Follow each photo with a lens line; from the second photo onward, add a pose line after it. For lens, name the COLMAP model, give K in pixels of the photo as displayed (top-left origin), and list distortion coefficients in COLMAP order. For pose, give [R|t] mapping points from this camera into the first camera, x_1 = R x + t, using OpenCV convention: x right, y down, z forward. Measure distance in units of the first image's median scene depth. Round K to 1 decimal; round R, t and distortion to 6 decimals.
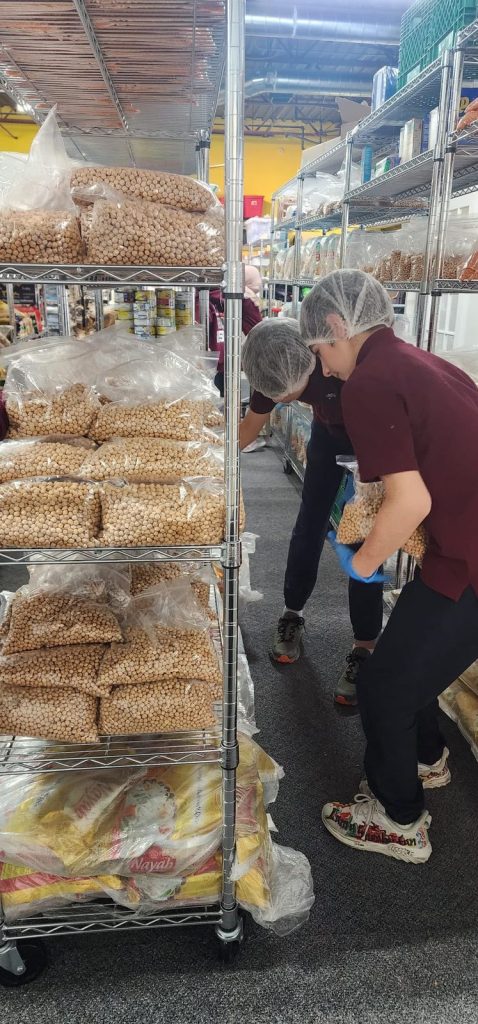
lens RADIAL K [[672.1, 0, 241.8], [0, 672.1, 503.5], [0, 0, 1]] dist [0.076302, -0.071554]
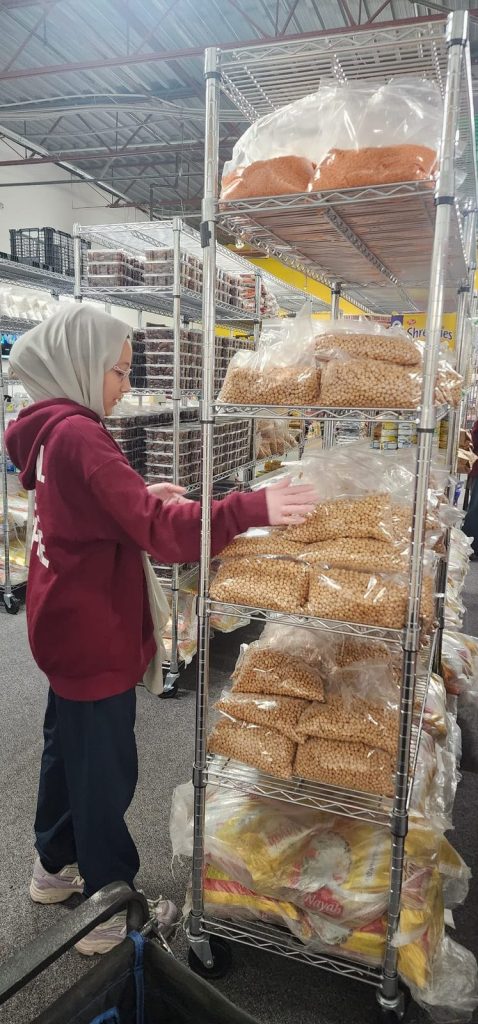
lens RADIAL K [[672.1, 0, 241.8], [0, 672.1, 503.5], [0, 0, 1]] dist [0.076302, -0.071554]
pose [[0.908008, 0.086453, -0.409935, 0.157312], [-0.142168, 0.984001, -0.107382, 0.009246], [0.394093, 0.155783, 0.905772, -0.197736]]
